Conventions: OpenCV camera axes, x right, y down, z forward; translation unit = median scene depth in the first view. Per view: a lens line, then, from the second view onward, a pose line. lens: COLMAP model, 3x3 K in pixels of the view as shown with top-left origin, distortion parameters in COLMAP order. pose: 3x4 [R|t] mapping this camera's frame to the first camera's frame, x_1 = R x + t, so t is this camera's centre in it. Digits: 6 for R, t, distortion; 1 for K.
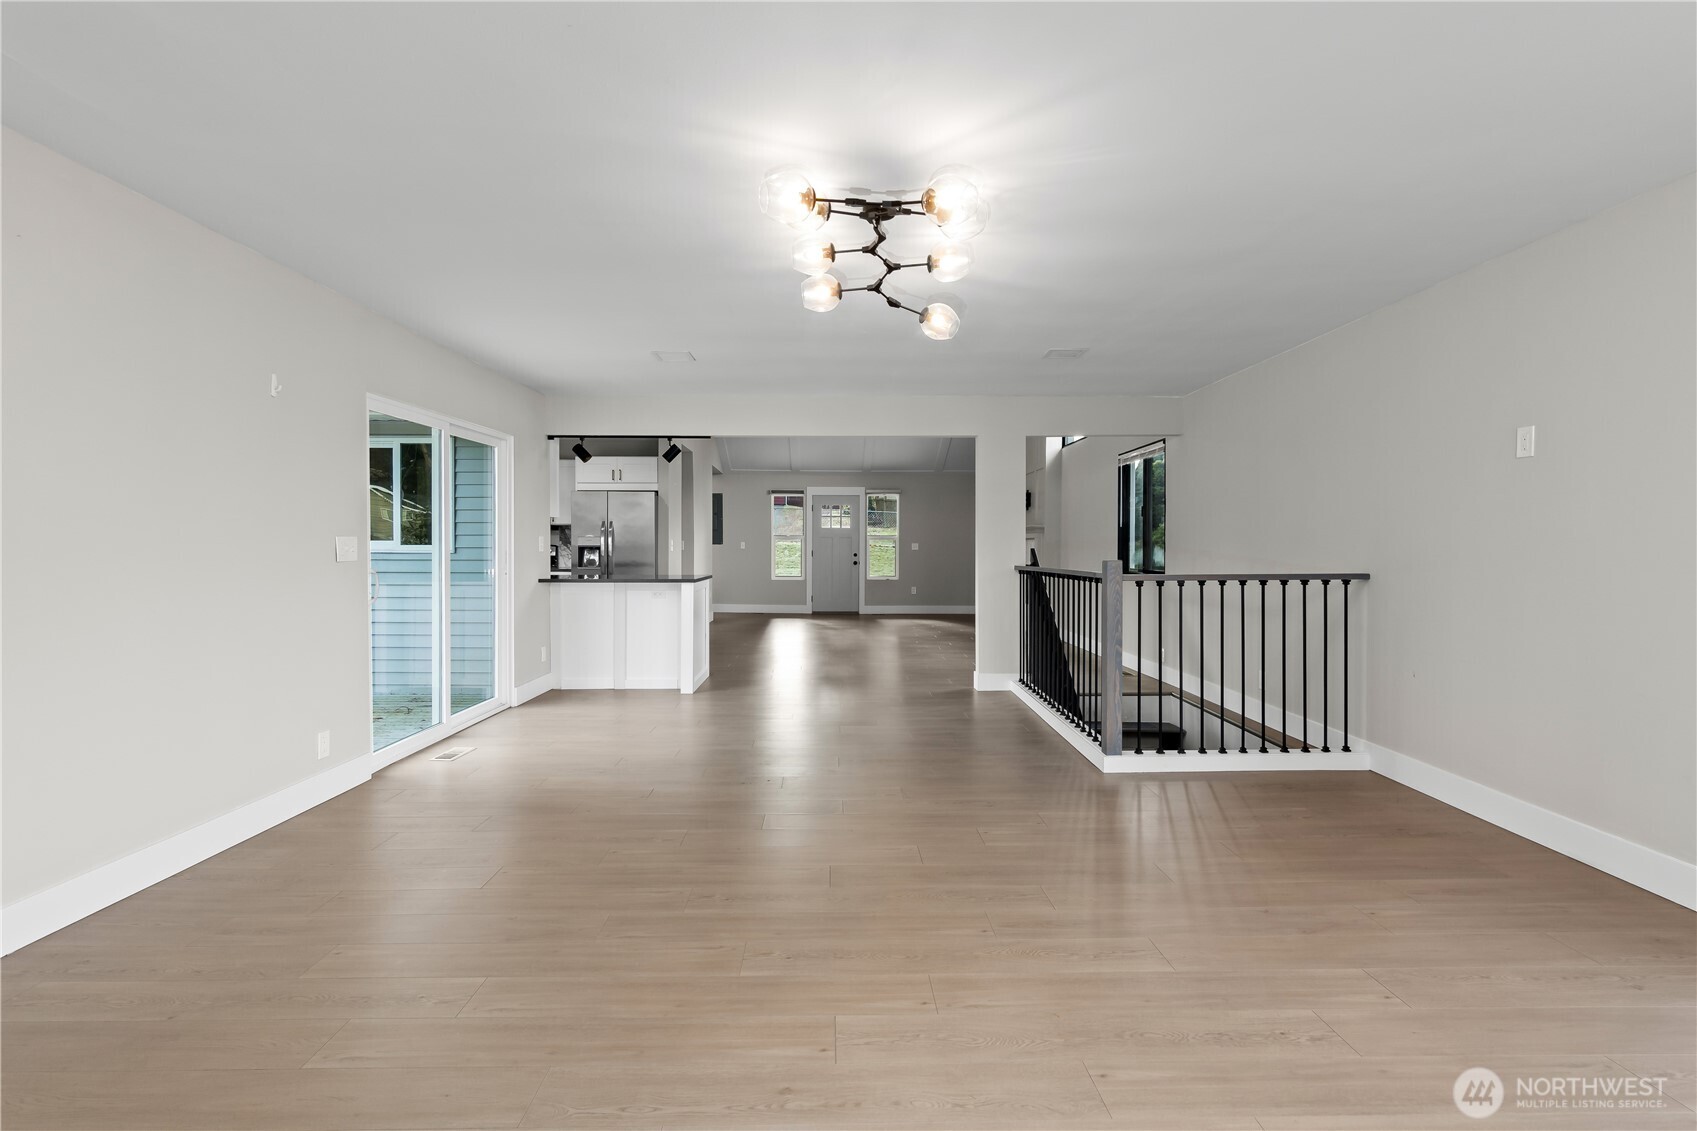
lens RADIAL K [[795.5, 0, 845.7], [0, 795.5, 544.6], [0, 0, 1]] dist [-0.002045, 0.000465]
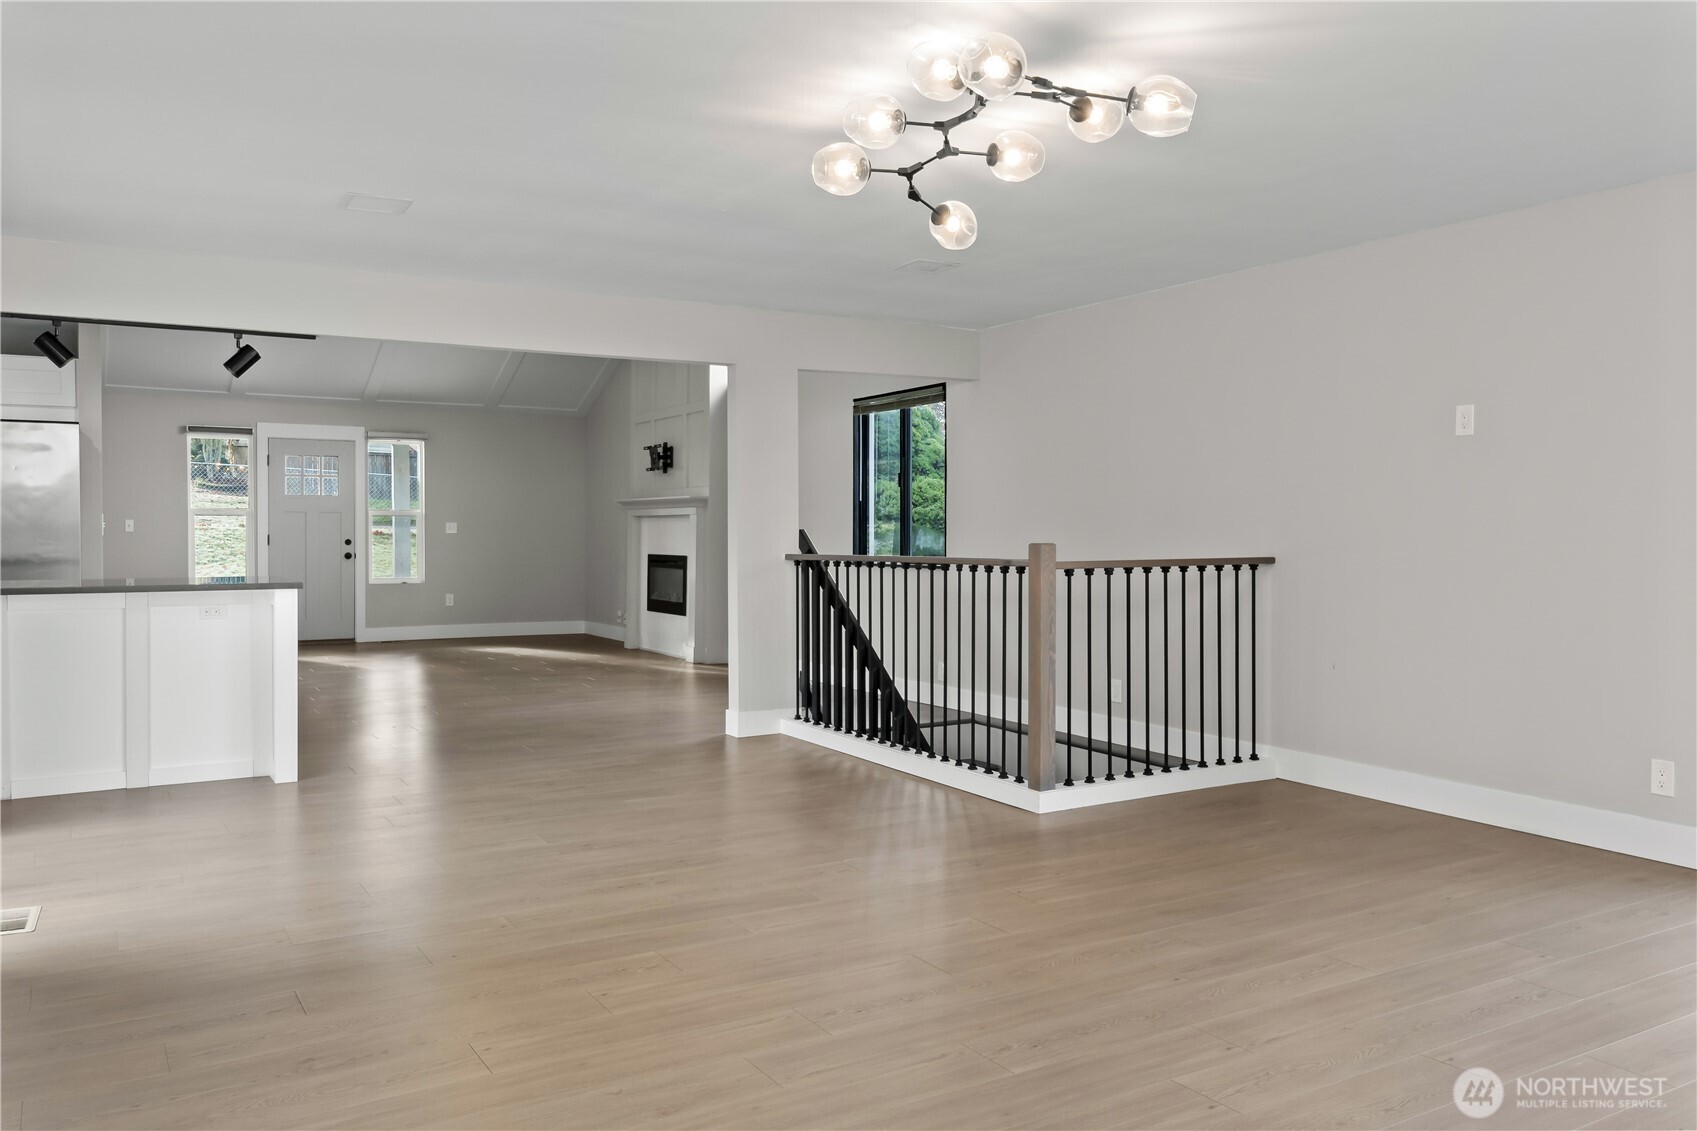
lens RADIAL K [[1281.5, 0, 839.7], [0, 1281.5, 542.4], [0, 0, 1]] dist [-0.000713, 0.002164]
pose [[0.868582, -0.004991, 0.495520, -0.300352], [-0.001395, 0.999921, 0.012516, 0.001858], [-0.495543, -0.011562, 0.868506, -0.000126]]
